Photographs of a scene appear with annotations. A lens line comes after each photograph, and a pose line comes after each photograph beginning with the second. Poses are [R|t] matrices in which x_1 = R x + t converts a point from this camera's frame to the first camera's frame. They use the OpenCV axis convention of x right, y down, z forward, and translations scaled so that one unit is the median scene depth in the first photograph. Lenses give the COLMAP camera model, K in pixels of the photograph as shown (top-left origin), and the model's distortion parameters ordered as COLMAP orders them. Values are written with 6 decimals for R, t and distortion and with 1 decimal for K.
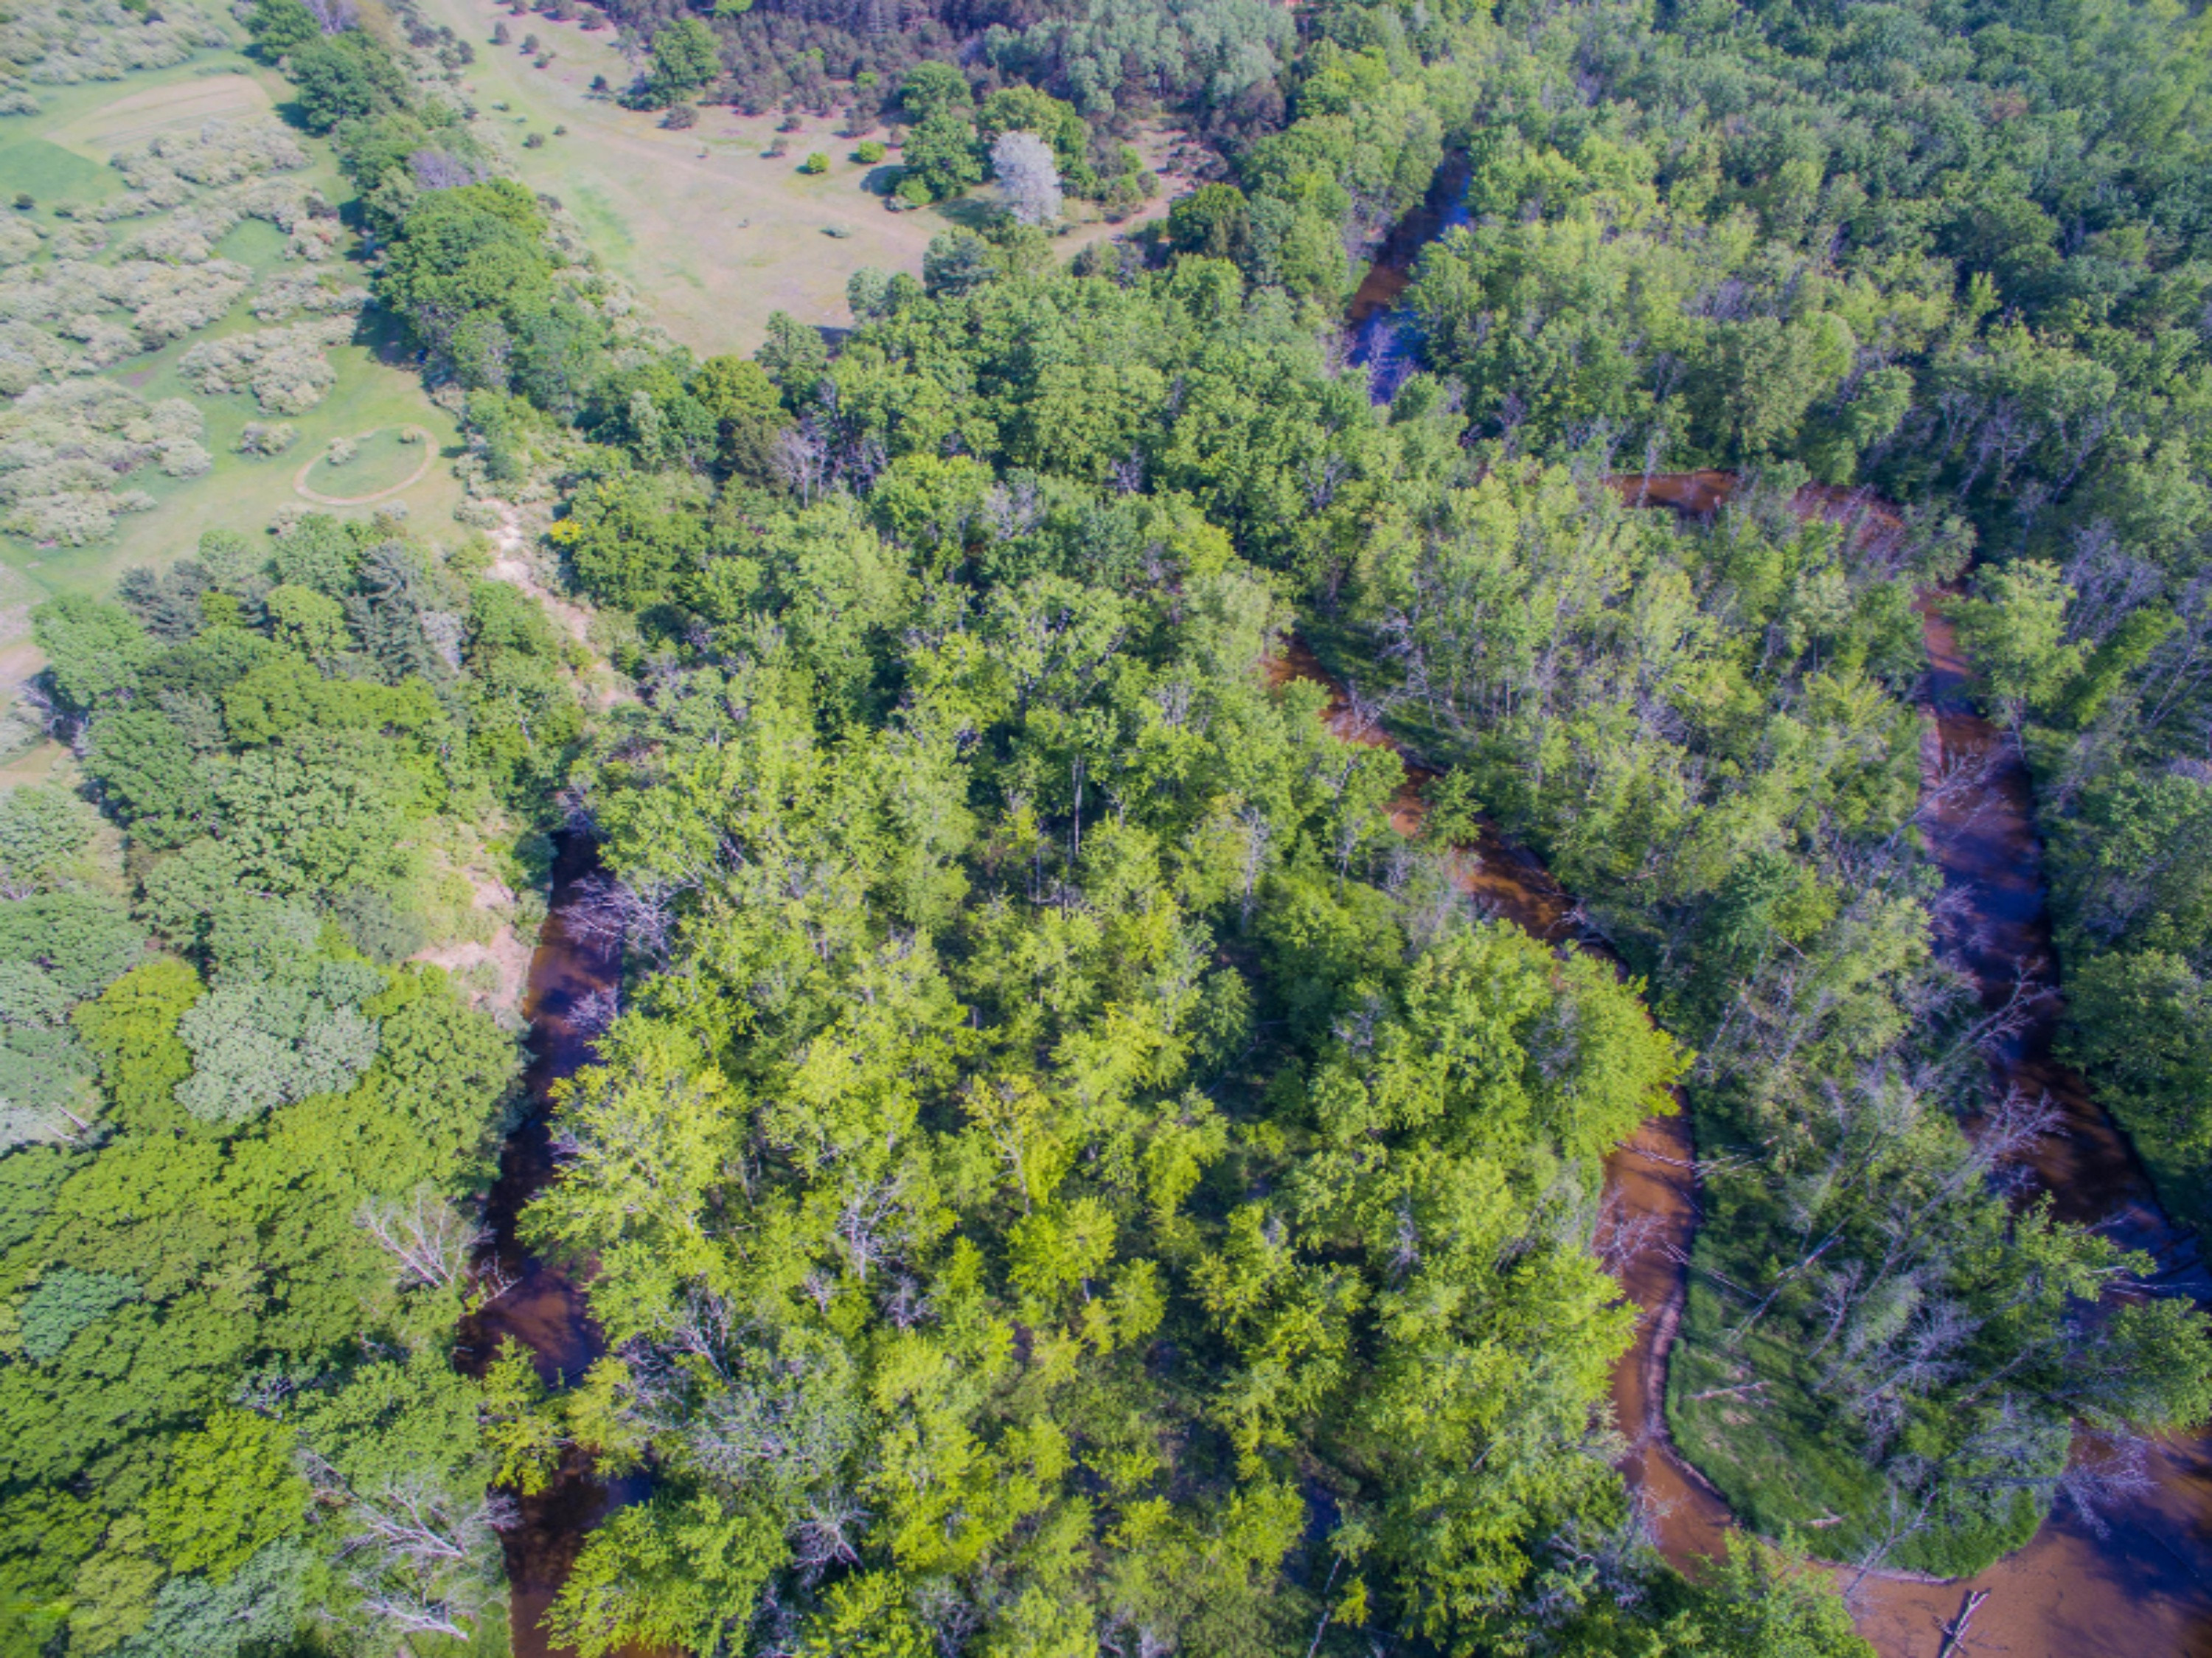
lens RADIAL K [[1290.3, 0, 1102.8], [0, 1290.3, 839.2], [0, 0, 1]] dist [-0.117429, 0.085325]
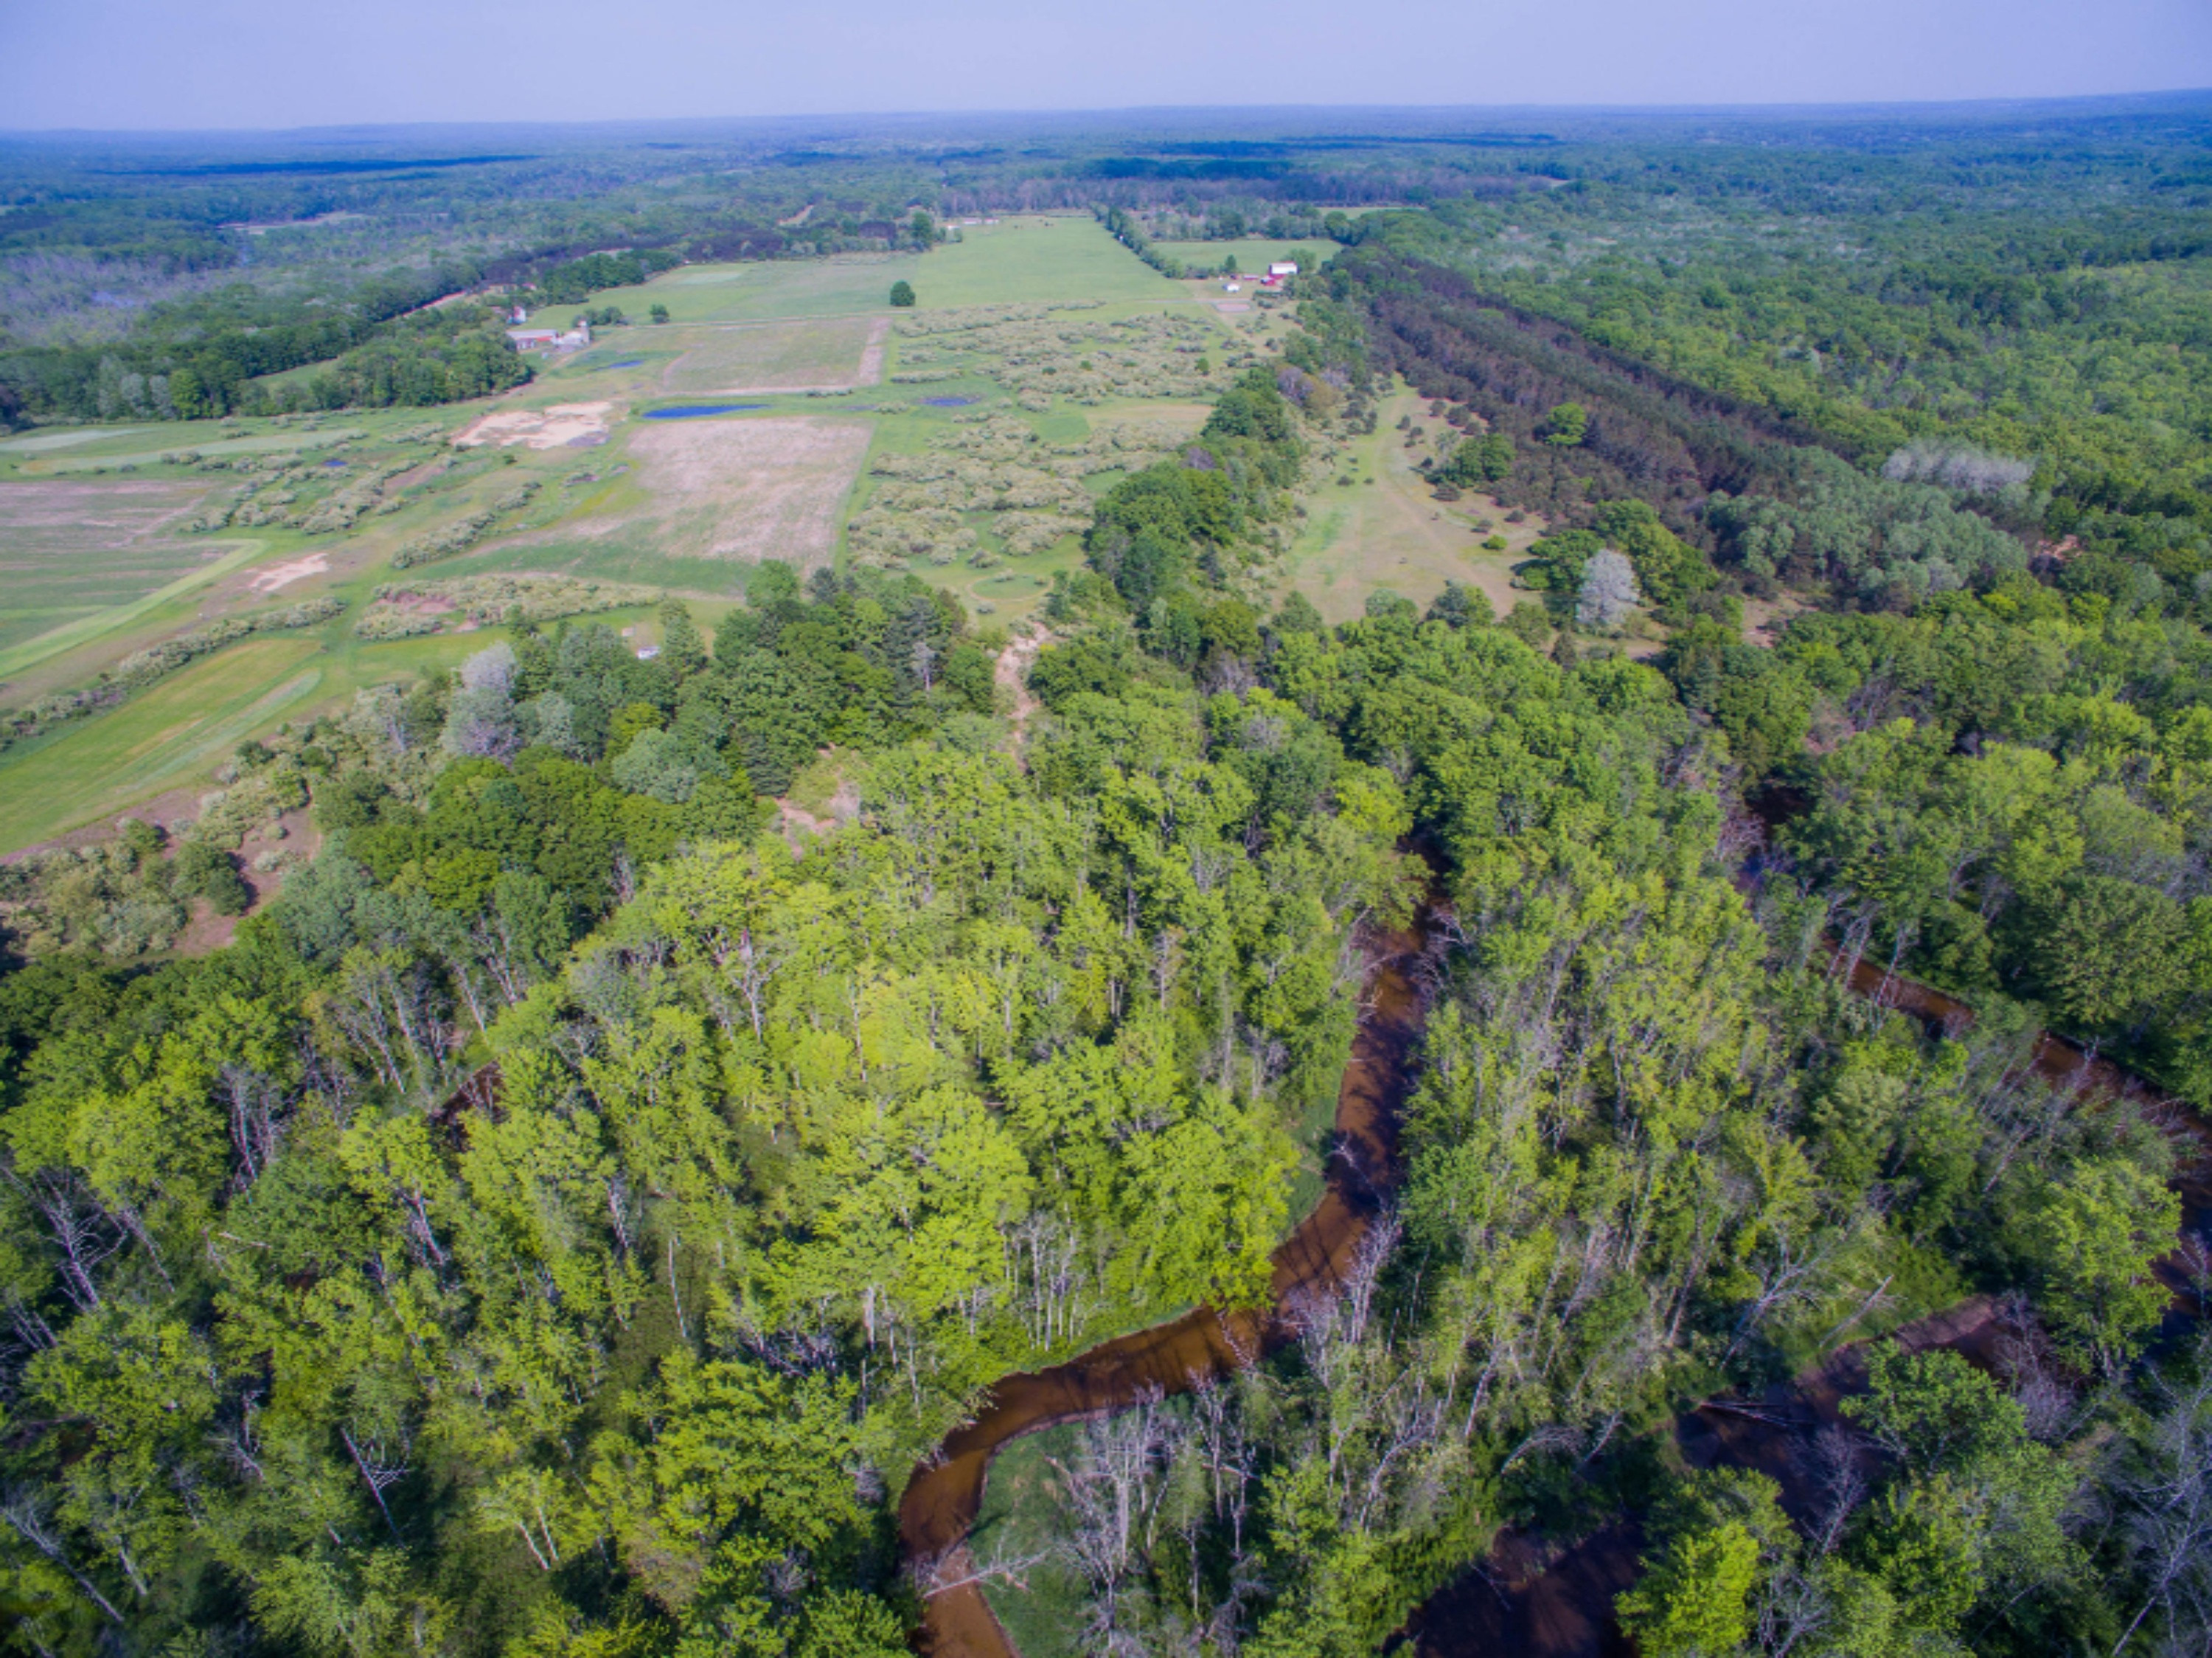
lens RADIAL K [[1290.3, 0, 1102.8], [0, 1290.3, 839.2], [0, 0, 1]] dist [-0.117429, 0.085325]
pose [[0.671991, 0.380466, -0.635354, 0.614943], [-0.552618, 0.828754, -0.088205, 0.036124], [0.492993, 0.410381, 0.767167, -0.041059]]
